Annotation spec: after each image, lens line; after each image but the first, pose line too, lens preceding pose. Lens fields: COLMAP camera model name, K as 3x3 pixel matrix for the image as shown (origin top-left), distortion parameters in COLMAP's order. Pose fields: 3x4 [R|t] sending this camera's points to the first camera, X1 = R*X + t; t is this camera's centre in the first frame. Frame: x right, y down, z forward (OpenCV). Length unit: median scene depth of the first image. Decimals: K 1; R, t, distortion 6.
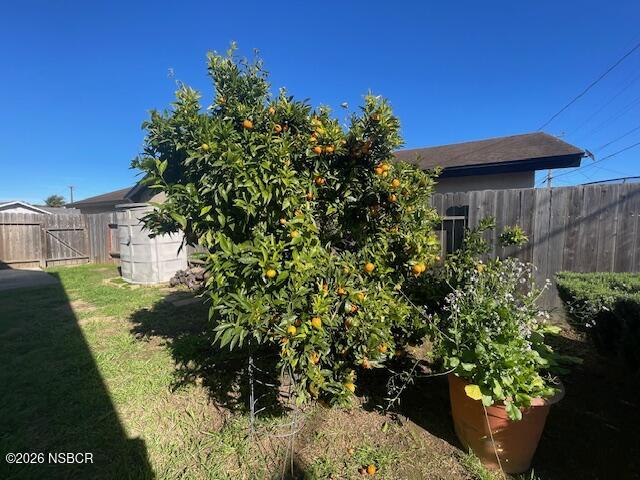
lens RADIAL K [[259.8, 0, 318.6], [0, 259.8, 237.9], [0, 0, 1]] dist [-0.000009, -0.000023]
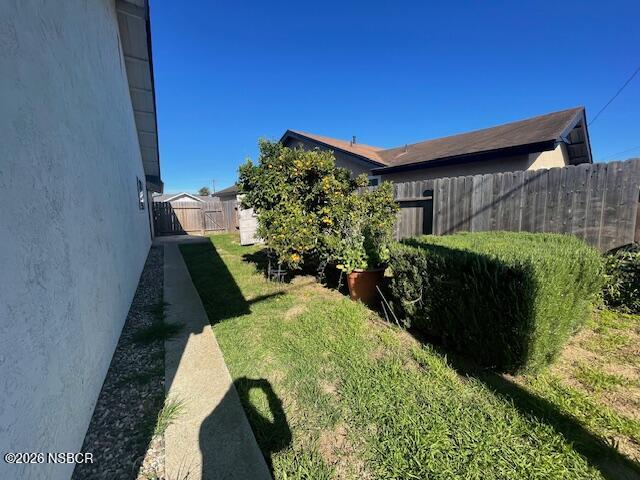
lens RADIAL K [[259.8, 0, 318.6], [0, 259.8, 237.9], [0, 0, 1]] dist [-0.000009, -0.000023]
pose [[0.928709, 0.027513, -0.369787, 0.587182], [-0.001422, 0.997501, 0.070644, 0.047300], [0.370807, -0.065082, 0.926427, -0.649001]]
